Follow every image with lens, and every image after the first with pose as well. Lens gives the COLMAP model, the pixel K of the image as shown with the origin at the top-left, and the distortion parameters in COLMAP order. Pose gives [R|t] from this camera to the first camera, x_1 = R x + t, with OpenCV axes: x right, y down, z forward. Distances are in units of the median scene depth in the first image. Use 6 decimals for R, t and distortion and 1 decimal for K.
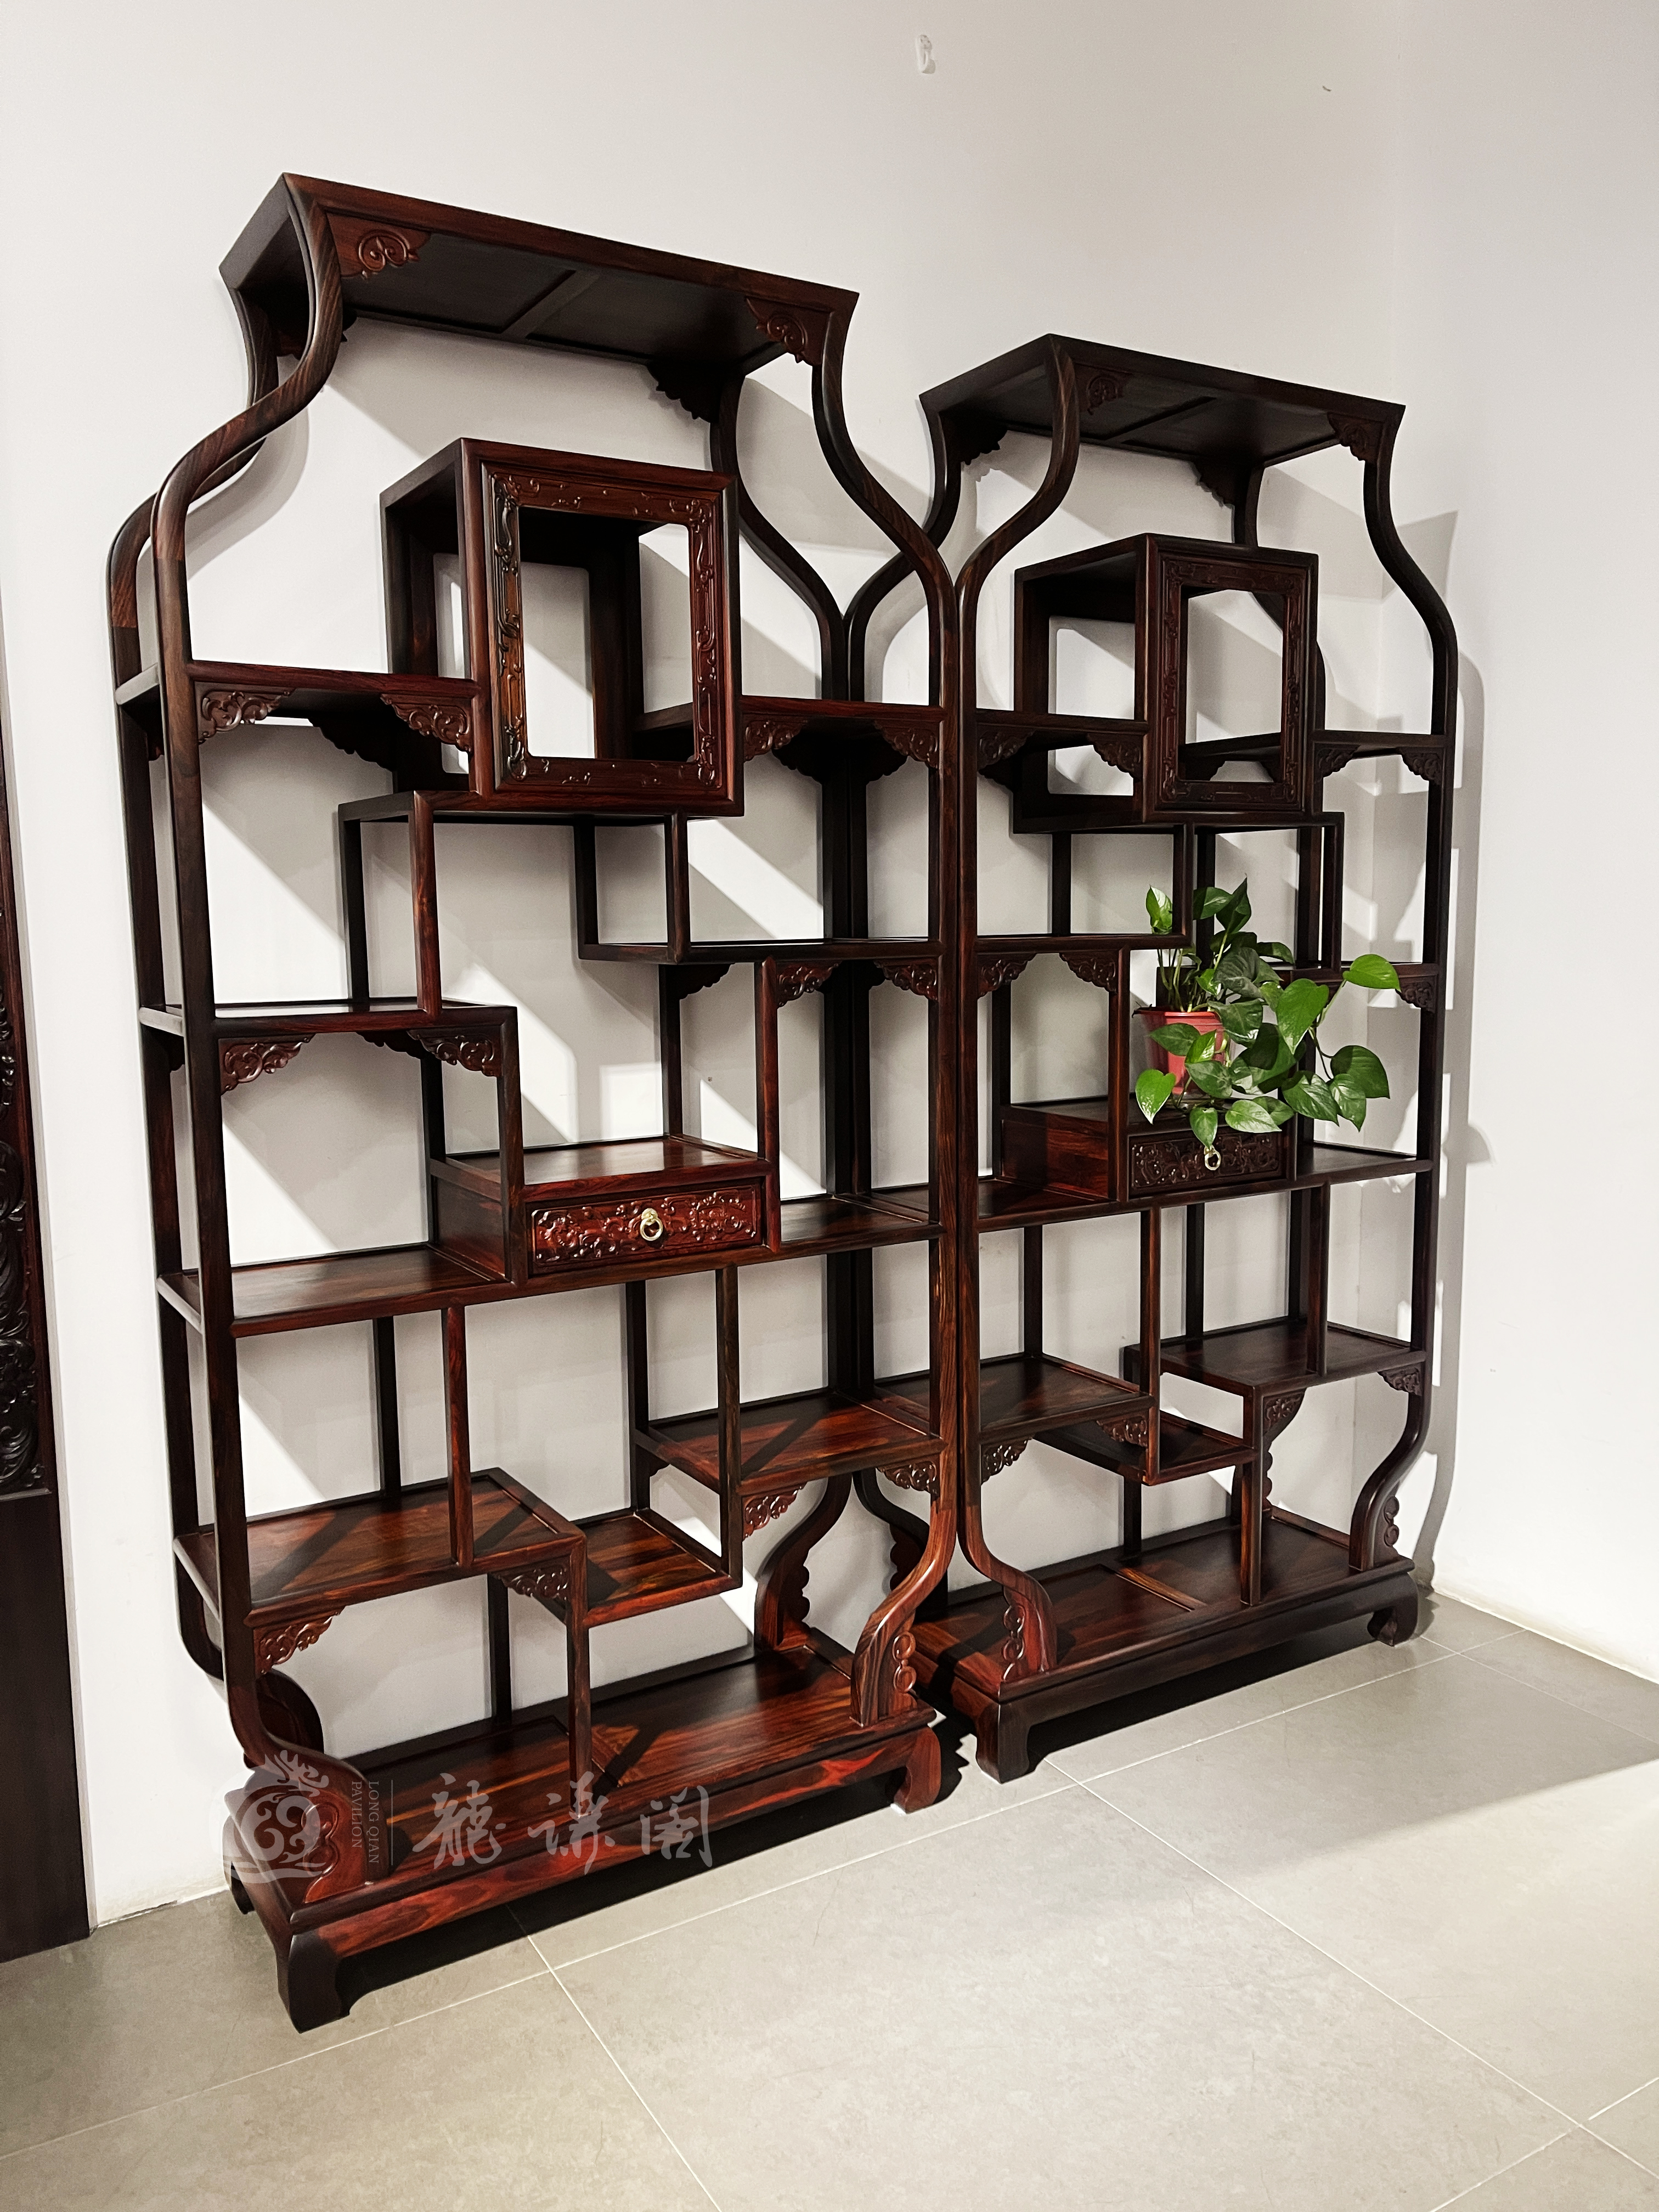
lens RADIAL K [[1682.4, 0, 819.8], [0, 1682.4, 1108.5], [0, 0, 1]] dist [0.058370, -0.063004]
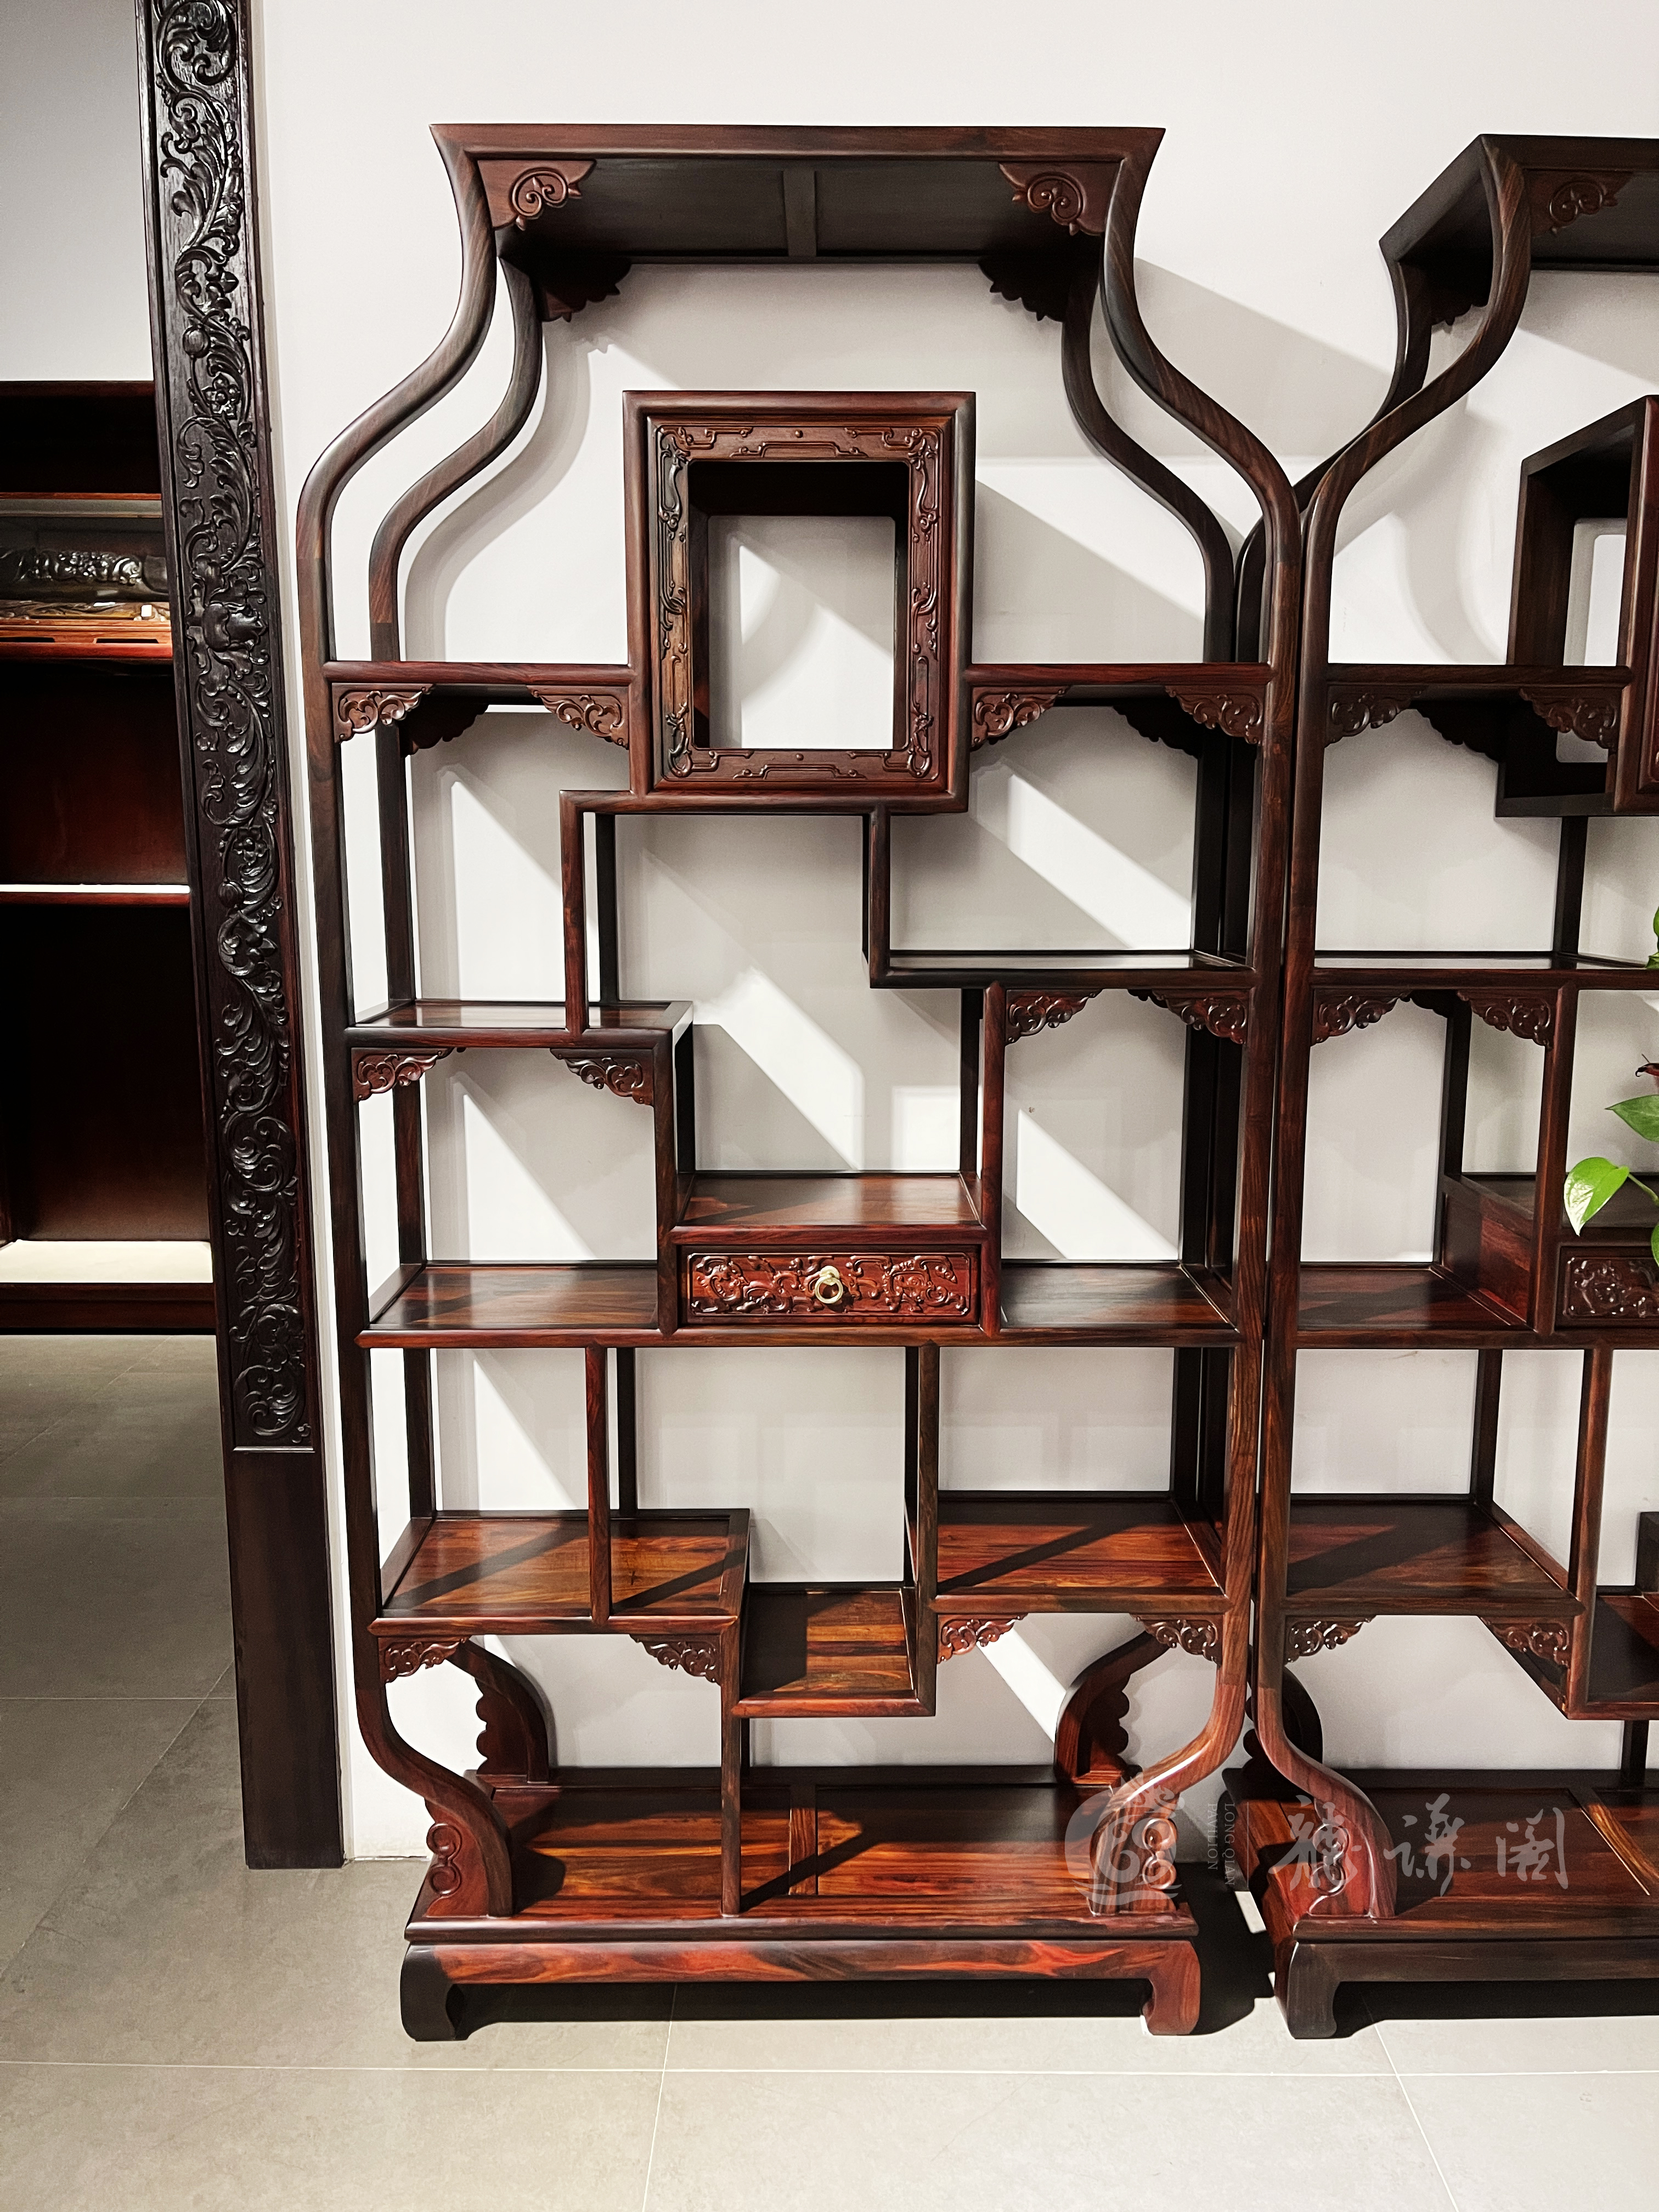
lens RADIAL K [[1682.4, 0, 819.8], [0, 1682.4, 1108.5], [0, 0, 1]] dist [0.058370, -0.063004]
pose [[0.857810, 0.096897, -0.504750, 0.295557], [-0.075337, 0.995165, 0.063009, -0.069134], [0.508415, -0.016023, 0.860963, 0.229289]]
